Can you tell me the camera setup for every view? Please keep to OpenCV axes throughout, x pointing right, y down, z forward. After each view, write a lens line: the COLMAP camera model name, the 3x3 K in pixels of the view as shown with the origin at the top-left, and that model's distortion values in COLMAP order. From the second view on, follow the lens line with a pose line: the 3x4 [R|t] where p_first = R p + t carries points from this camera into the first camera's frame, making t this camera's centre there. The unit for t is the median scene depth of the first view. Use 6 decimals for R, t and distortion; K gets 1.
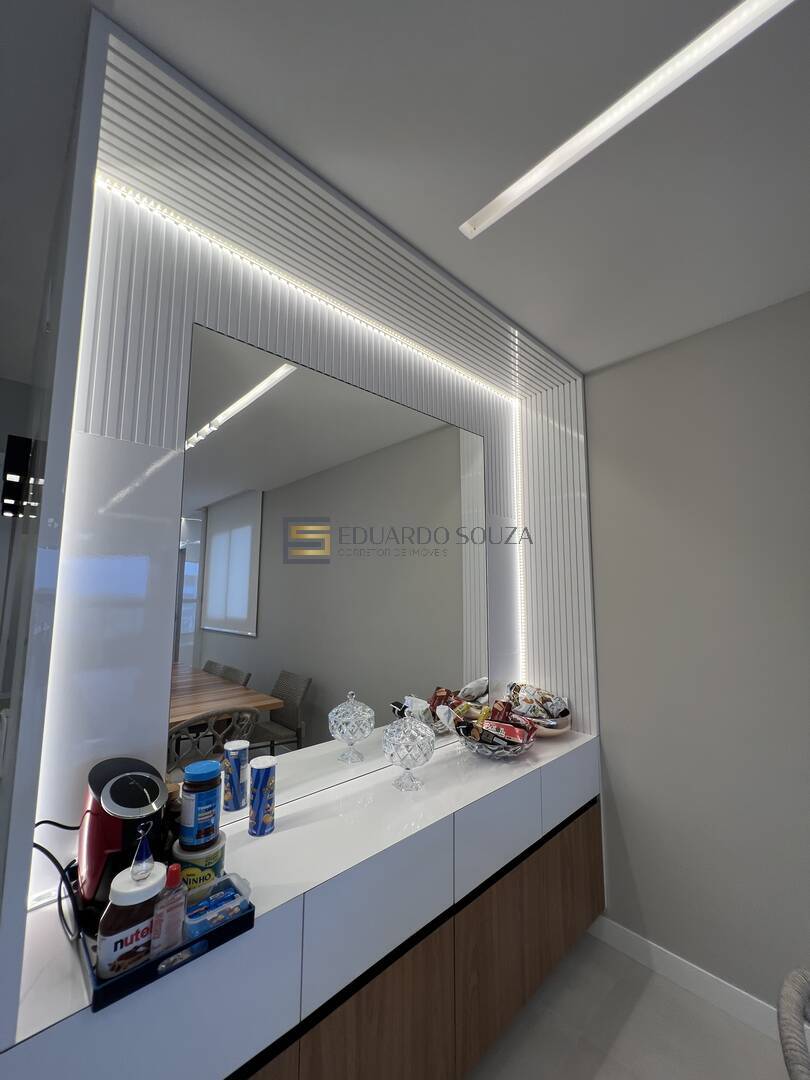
lens RADIAL K [[433.7, 0, 399.3], [0, 433.7, 536.6], [0, 0, 1]] dist [-0.002497, -0.000194]
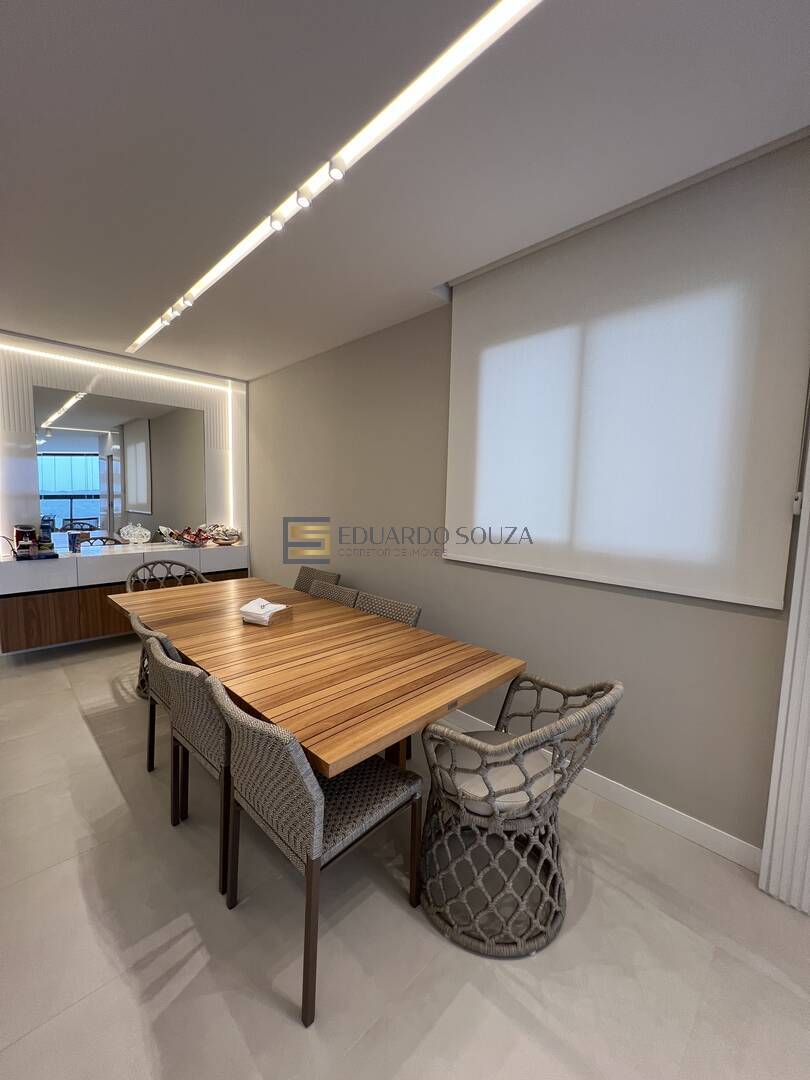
lens RADIAL K [[433.7, 0, 411.2], [0, 433.7, 543.6], [0, 0, 1]] dist [-0.002497, -0.000194]
pose [[0.999325, -0.001925, 0.036675, 0.506155], [-0.007302, 0.968275, 0.249779, -0.064077], [-0.035992, -0.249878, 0.967608, -0.552852]]
